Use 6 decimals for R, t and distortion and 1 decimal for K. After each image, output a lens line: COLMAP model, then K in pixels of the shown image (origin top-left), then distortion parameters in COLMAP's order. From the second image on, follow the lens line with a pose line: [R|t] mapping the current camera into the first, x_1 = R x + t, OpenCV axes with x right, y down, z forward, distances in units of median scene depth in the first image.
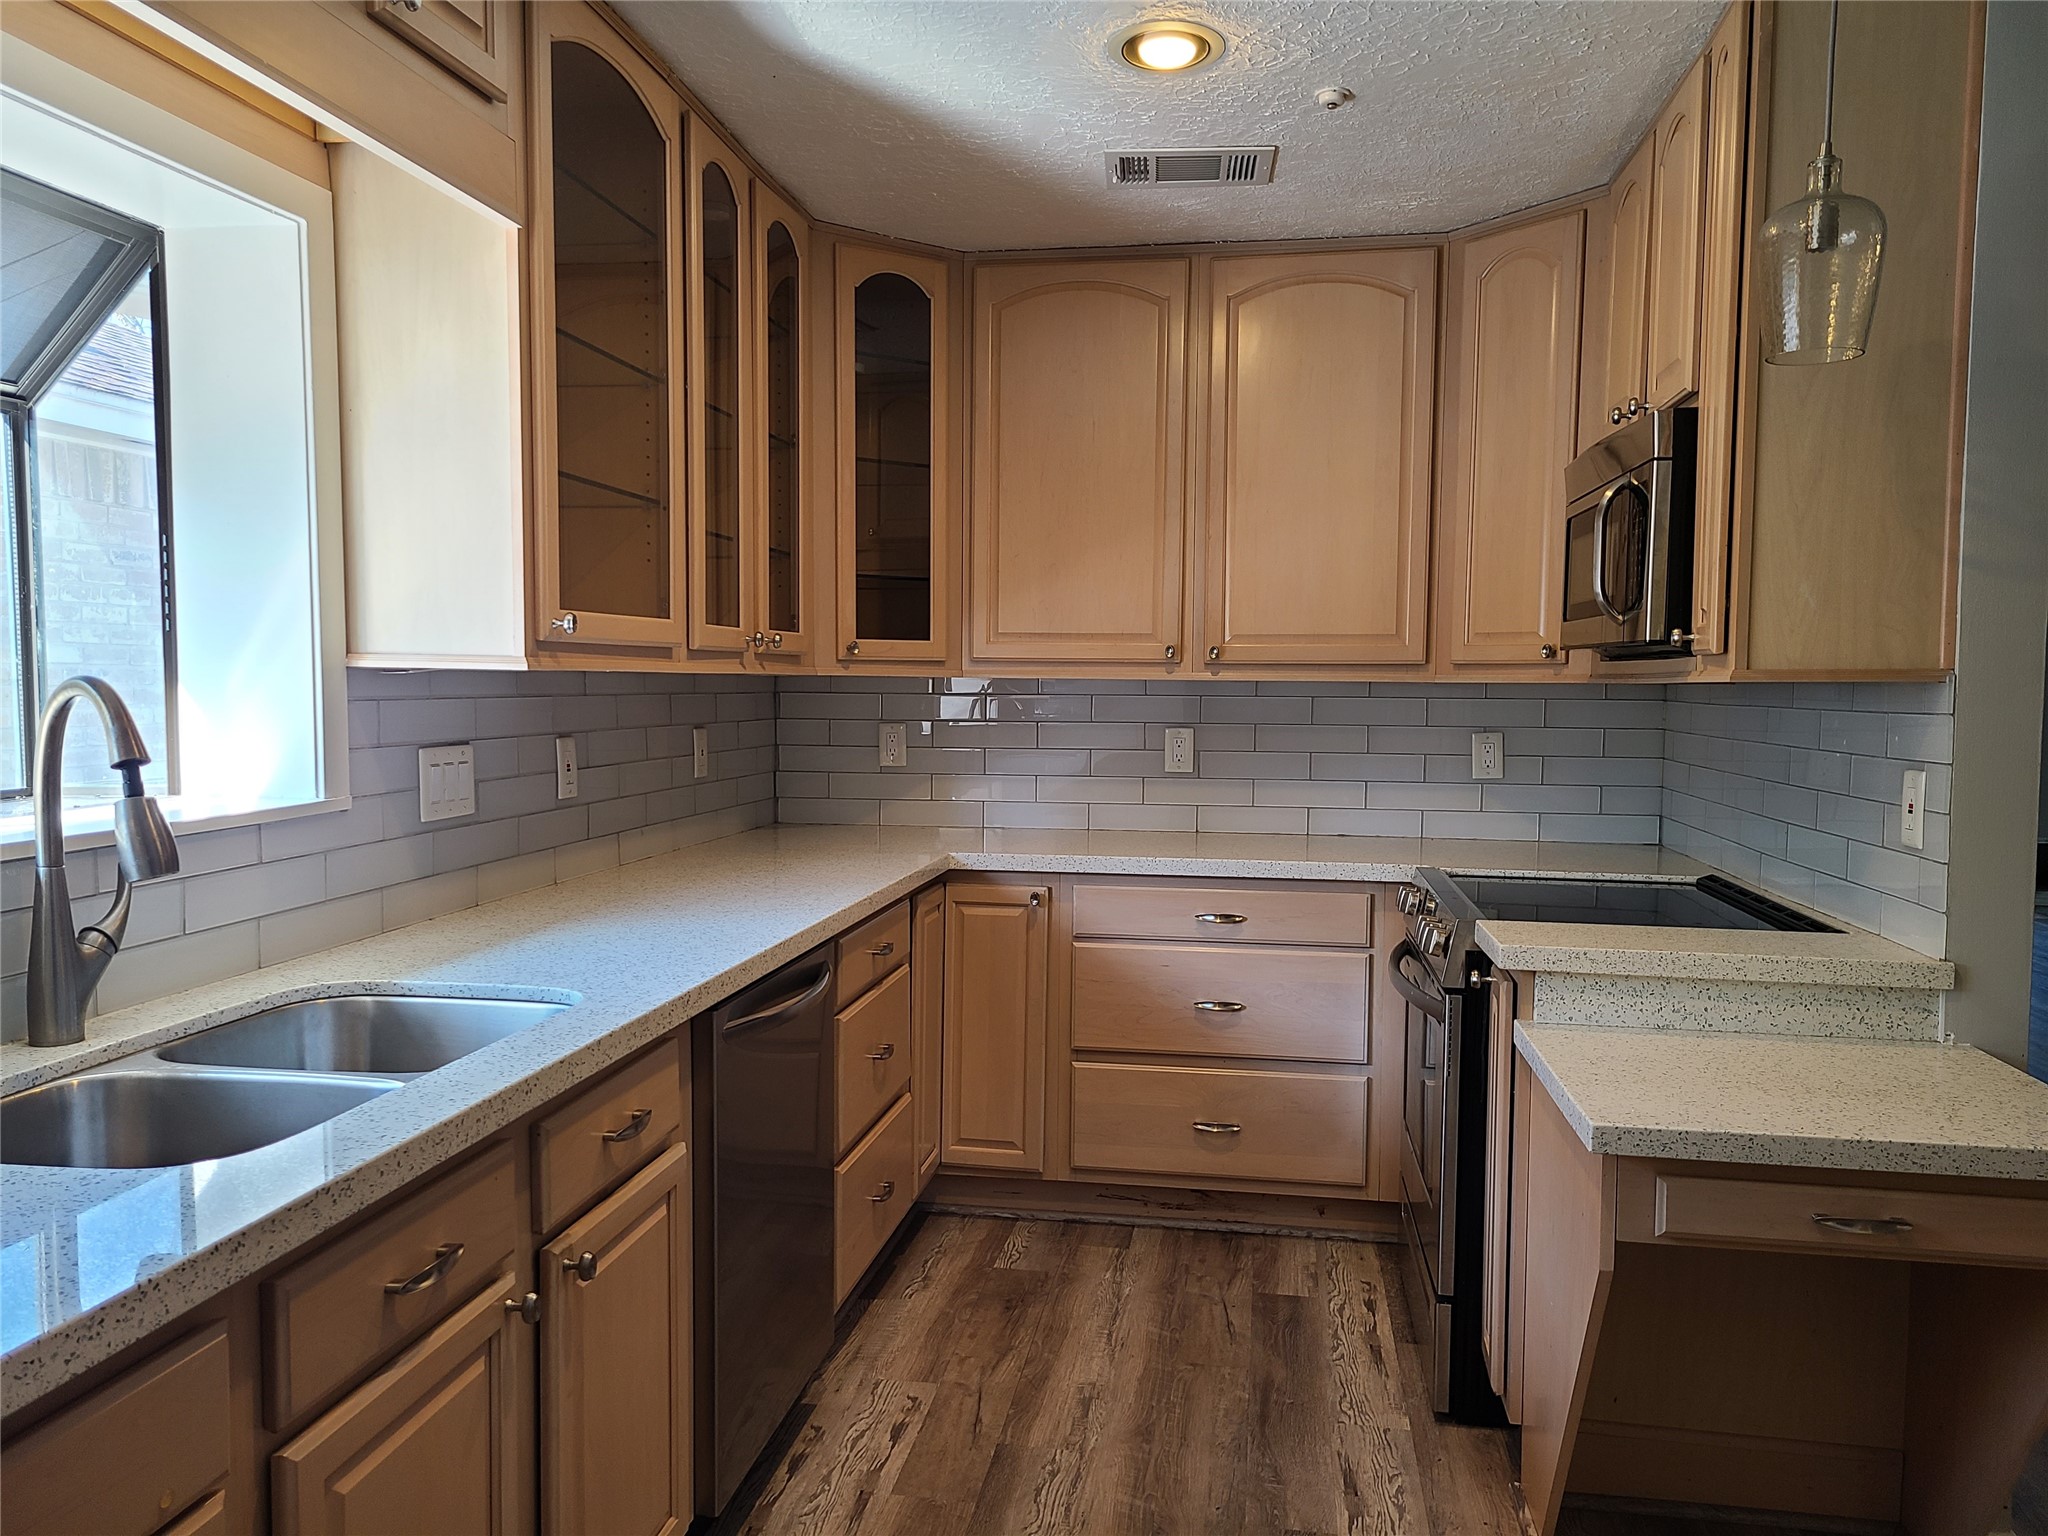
lens RADIAL K [[1526.4, 0, 1012.9], [0, 1526.4, 794.8], [0, 0, 1]] dist [0.050863, -0.031136]
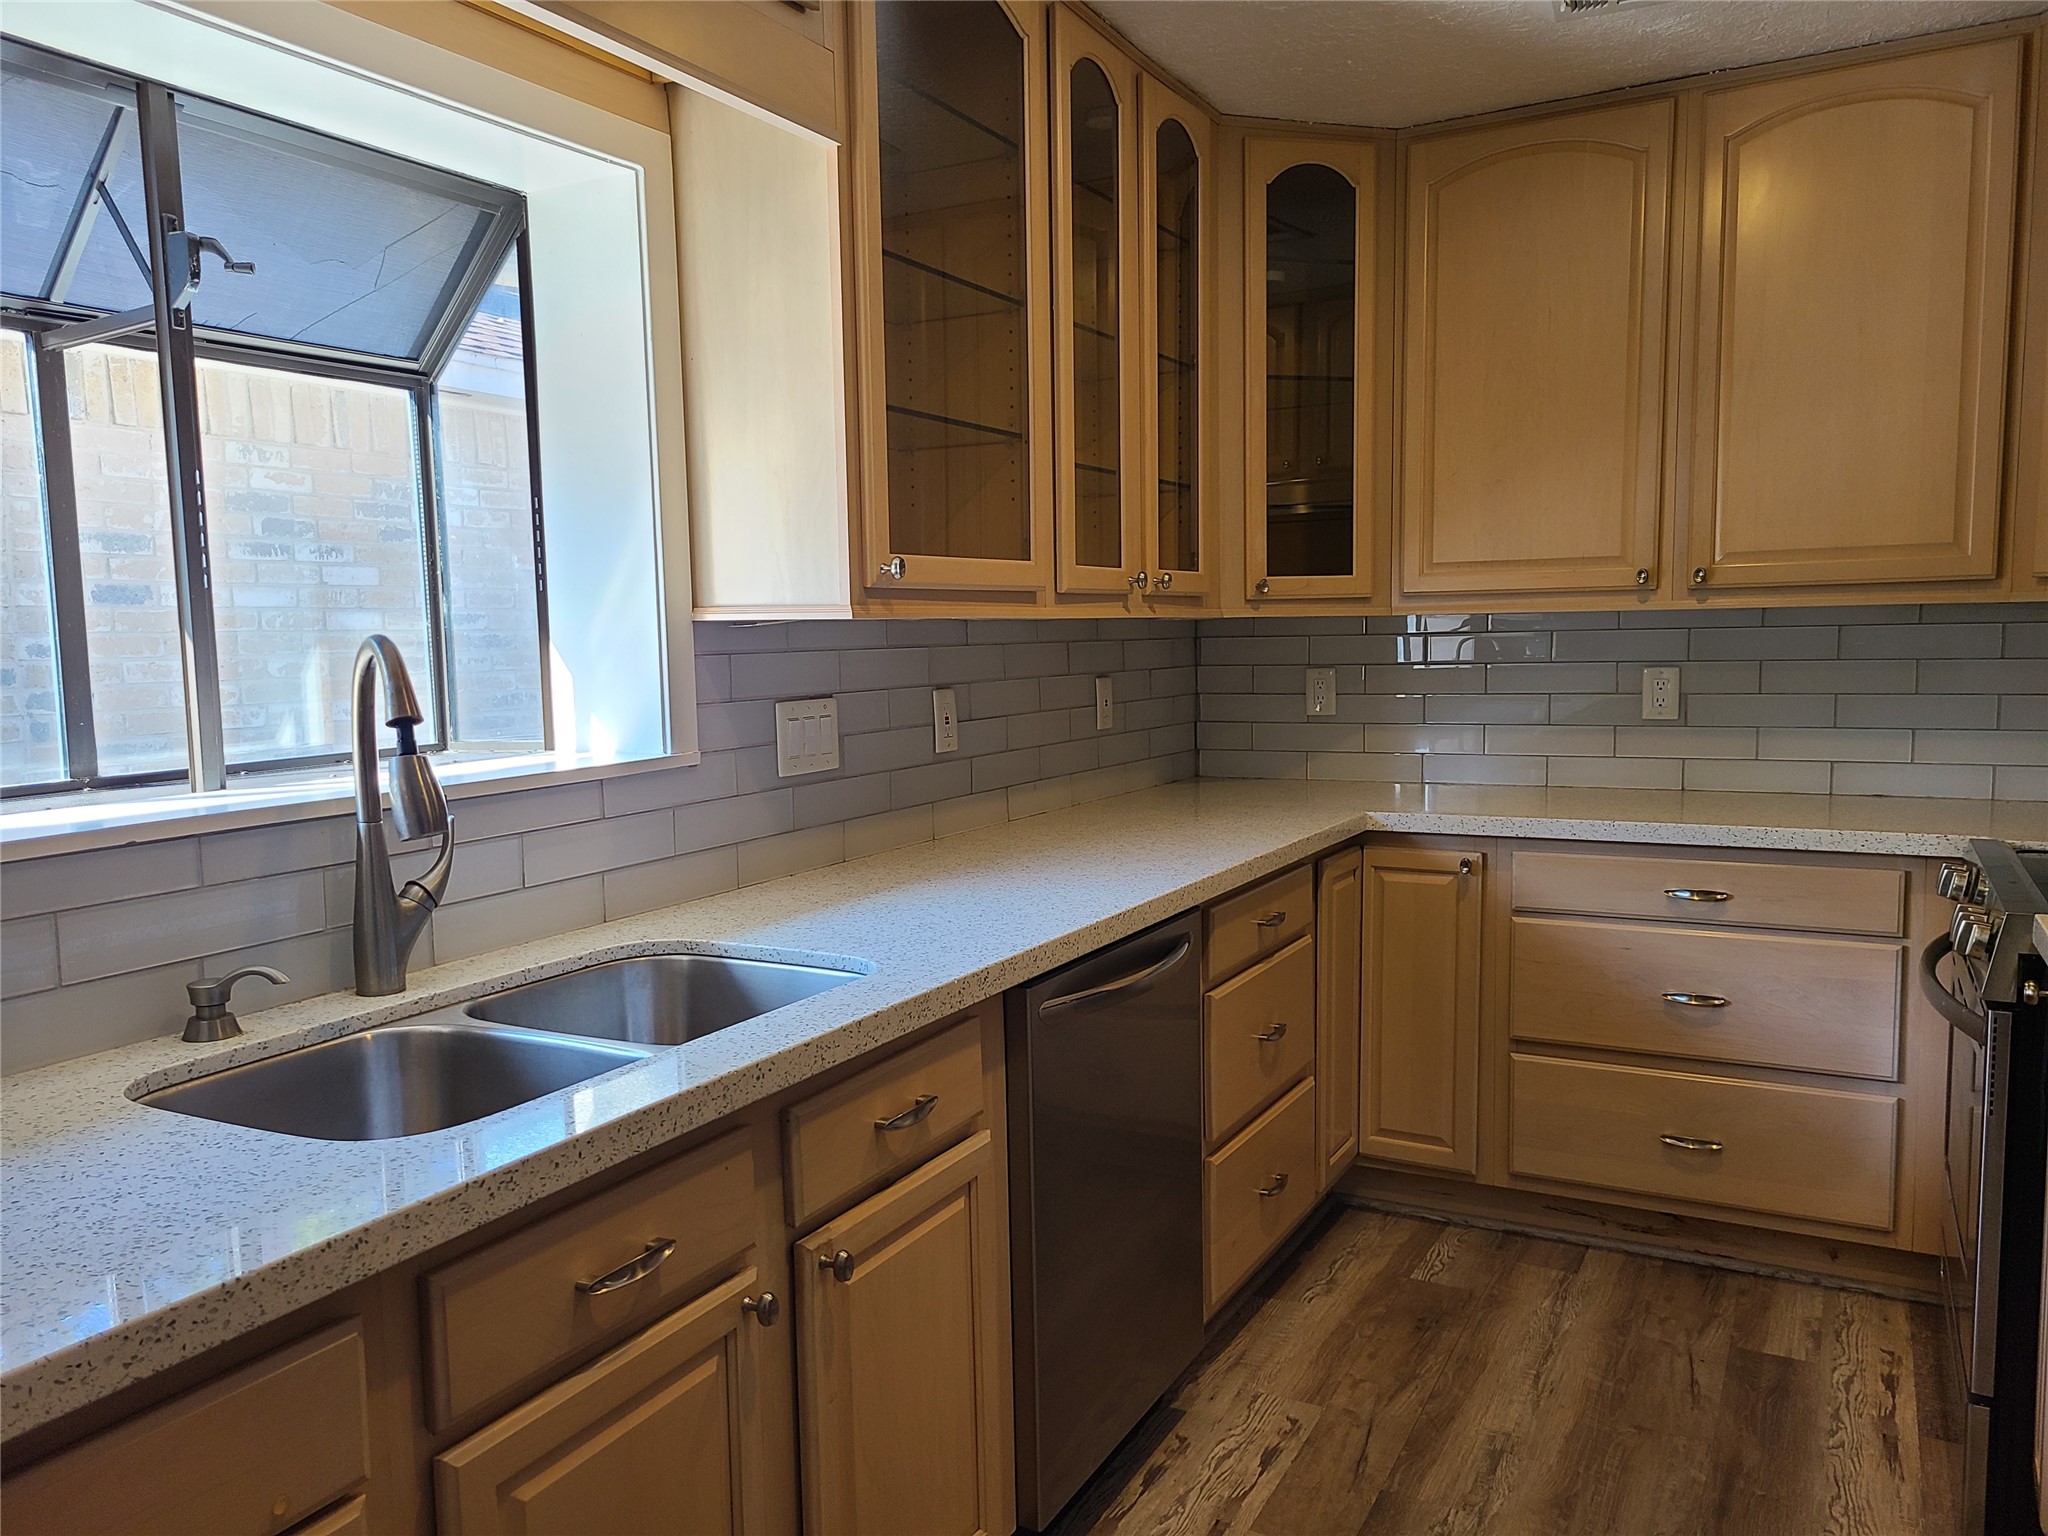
lens RADIAL K [[1526.4, 0, 1012.9], [0, 1526.4, 794.8], [0, 0, 1]] dist [0.050863, -0.031136]
pose [[0.944681, 0.009716, -0.327847, 0.070054], [0.001534, 0.999419, 0.034039, -0.003610], [0.327987, -0.032659, 0.944117, 0.105579]]
